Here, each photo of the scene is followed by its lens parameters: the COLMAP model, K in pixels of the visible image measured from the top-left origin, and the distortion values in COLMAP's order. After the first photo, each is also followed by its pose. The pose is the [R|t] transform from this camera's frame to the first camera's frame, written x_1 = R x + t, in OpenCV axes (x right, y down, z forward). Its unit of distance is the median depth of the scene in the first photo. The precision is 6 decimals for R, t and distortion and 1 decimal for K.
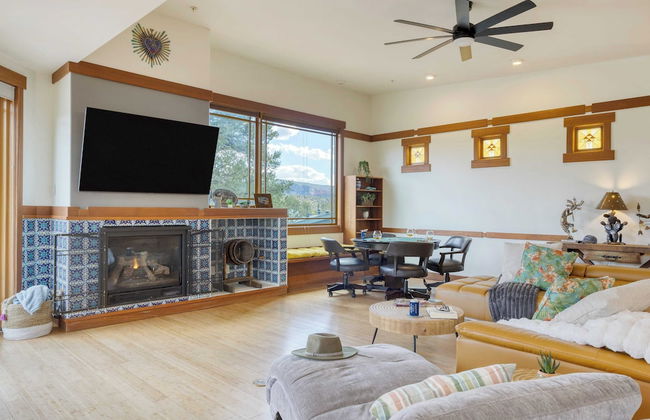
lens RADIAL K [[455.1, 0, 330.6], [0, 455.1, 211.4], [0, 0, 1]] dist [0.060948, -0.077132]
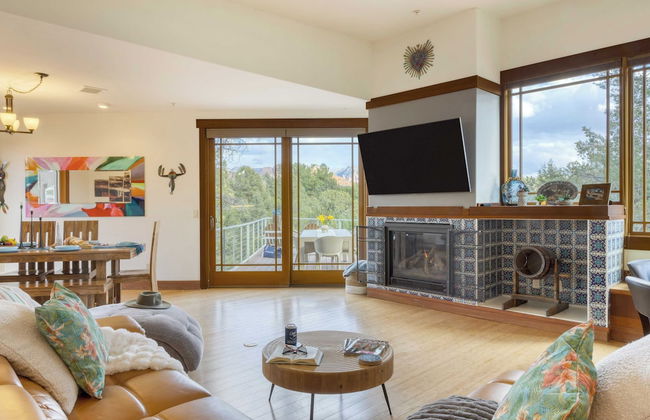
lens RADIAL K [[455.1, 0, 330.6], [0, 455.1, 211.4], [0, 0, 1]] dist [0.060948, -0.077132]
pose [[-0.040457, 0.005774, -0.999165, 0.661717], [0.002617, 0.999980, 0.005672, -0.003774], [0.999178, -0.002385, -0.040471, 0.768110]]
